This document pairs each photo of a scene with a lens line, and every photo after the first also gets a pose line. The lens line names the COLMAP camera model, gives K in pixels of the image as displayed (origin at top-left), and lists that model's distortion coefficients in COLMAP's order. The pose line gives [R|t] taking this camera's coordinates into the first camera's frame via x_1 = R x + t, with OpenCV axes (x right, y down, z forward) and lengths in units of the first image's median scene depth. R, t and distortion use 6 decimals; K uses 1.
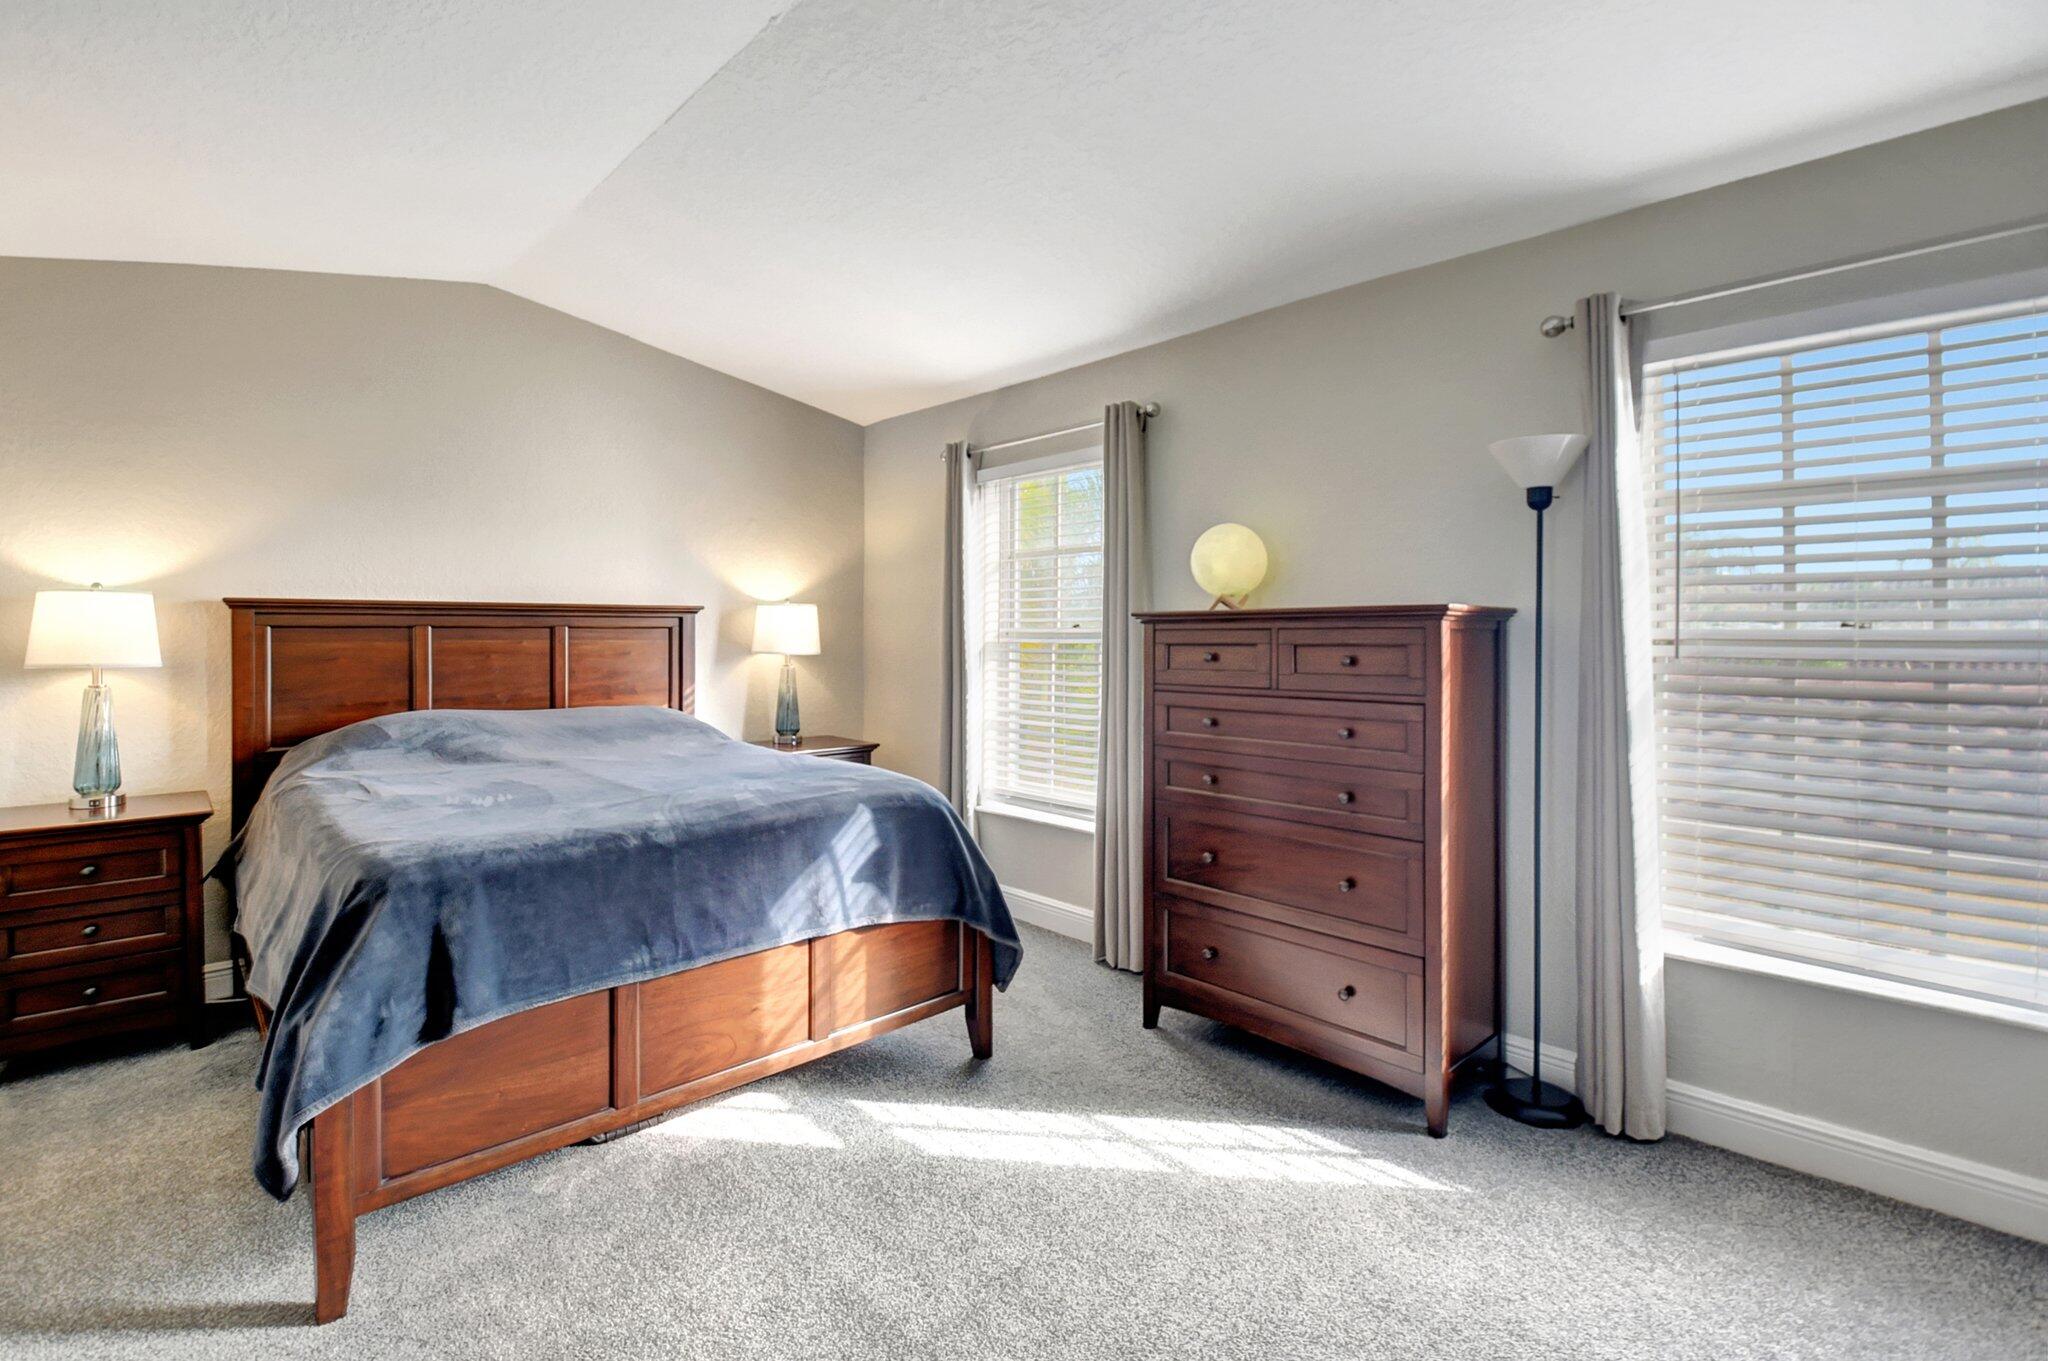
lens RADIAL K [[906.3, 0, 1024.8], [0, 906.3, 636.4], [0, 0, 1]] dist [-0.065603, -0.000098]
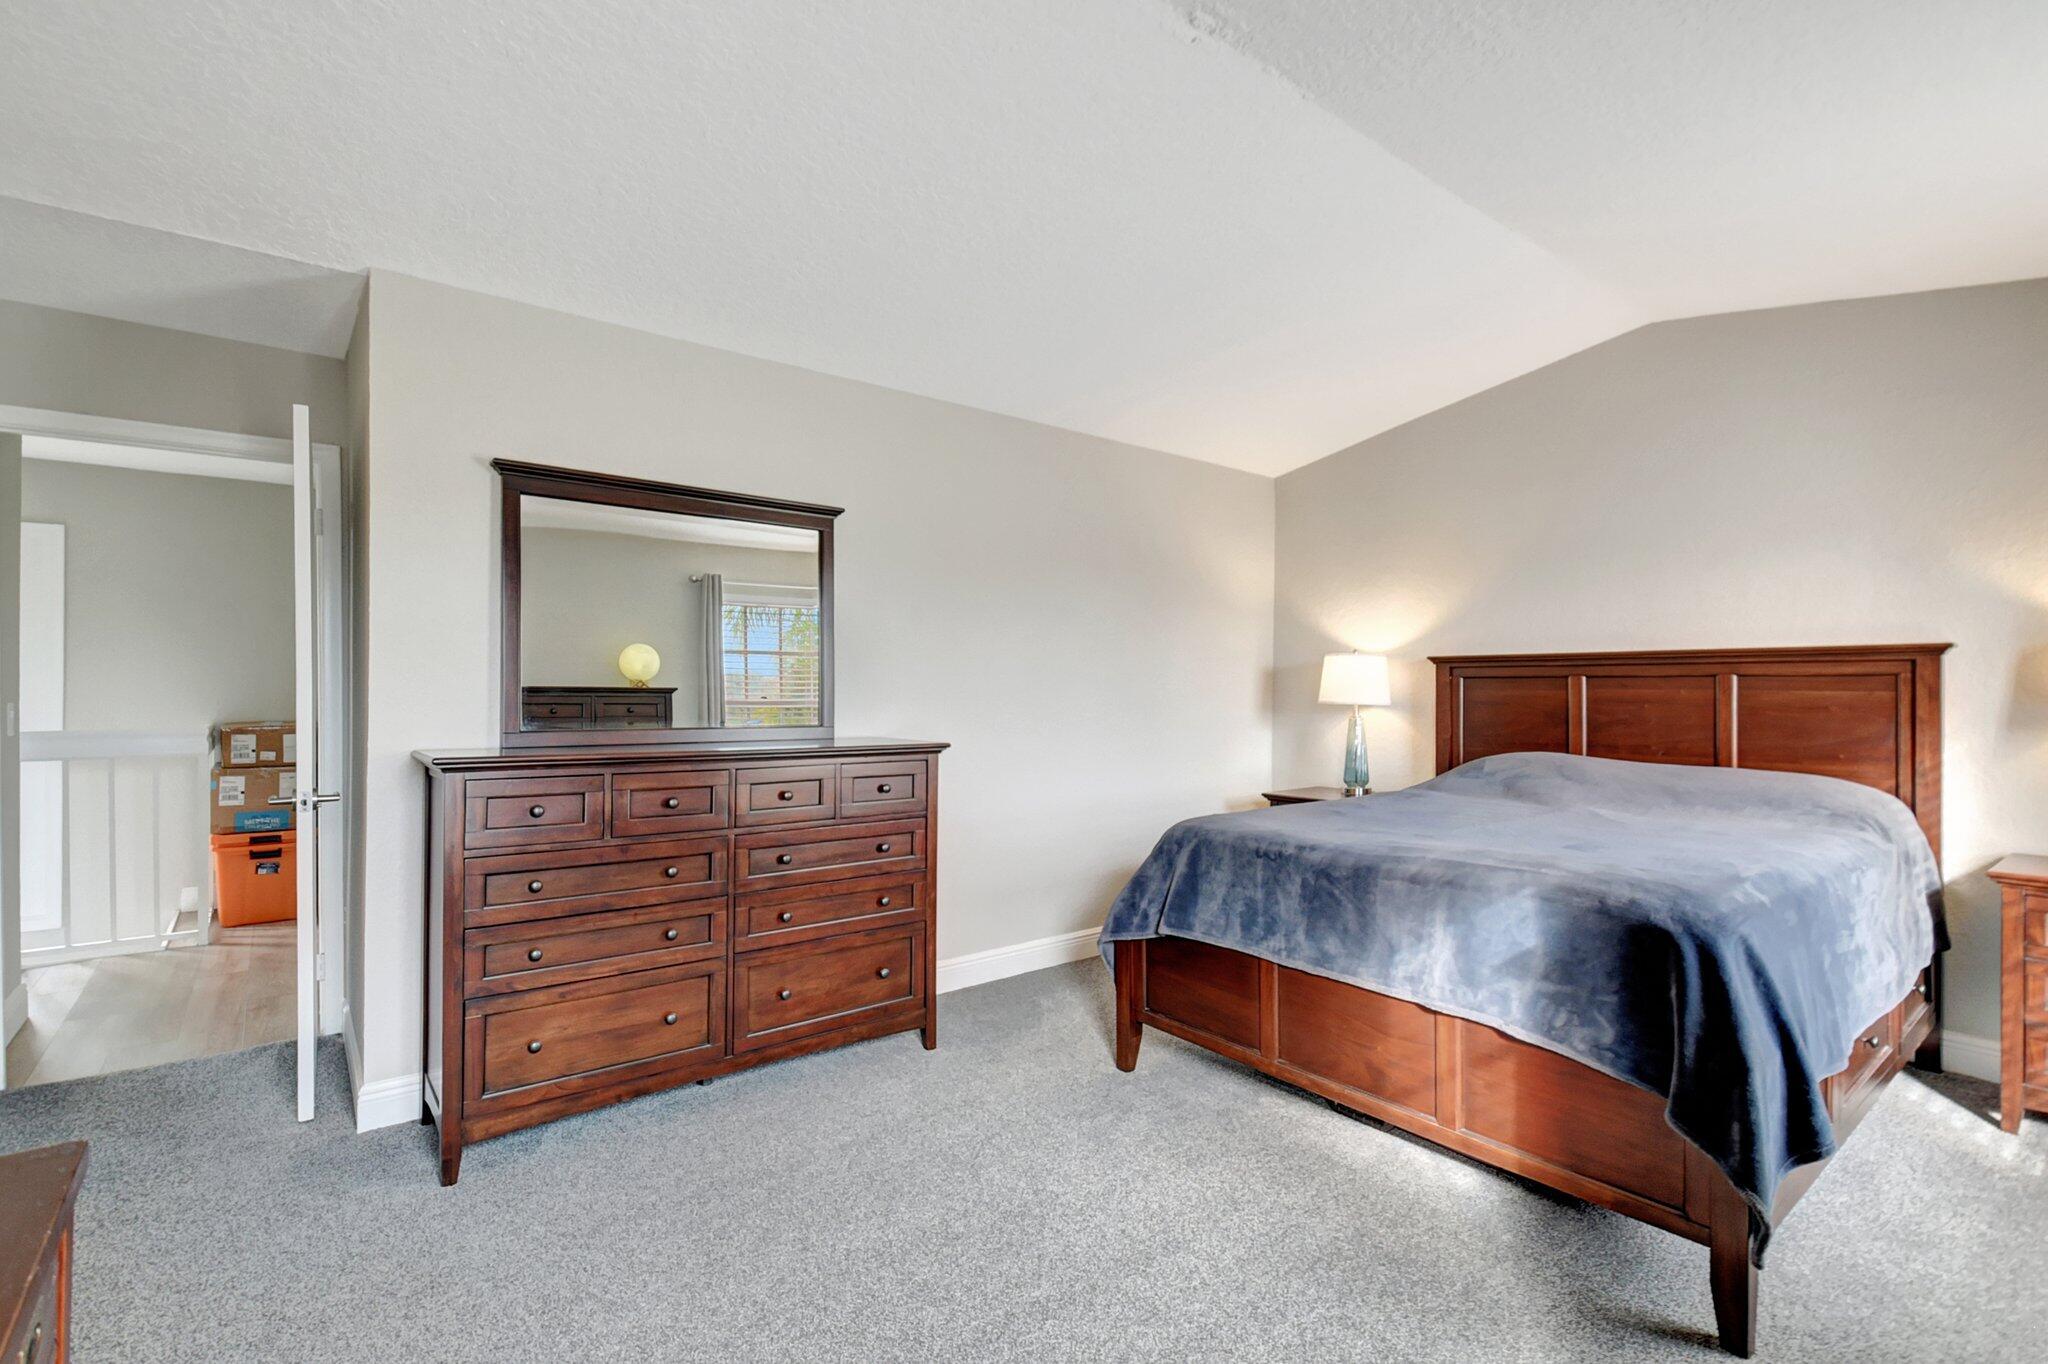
lens RADIAL K [[914.5, 0, 1024.0], [0, 914.5, 682.0], [0, 0, 1]] dist [-0.000019, -0.000422]
pose [[-0.105985, -0.000701, -0.994367, 0.494940], [-0.002154, 0.999998, -0.000475, -0.001939], [0.994365, 0.002091, -0.105986, 0.434852]]
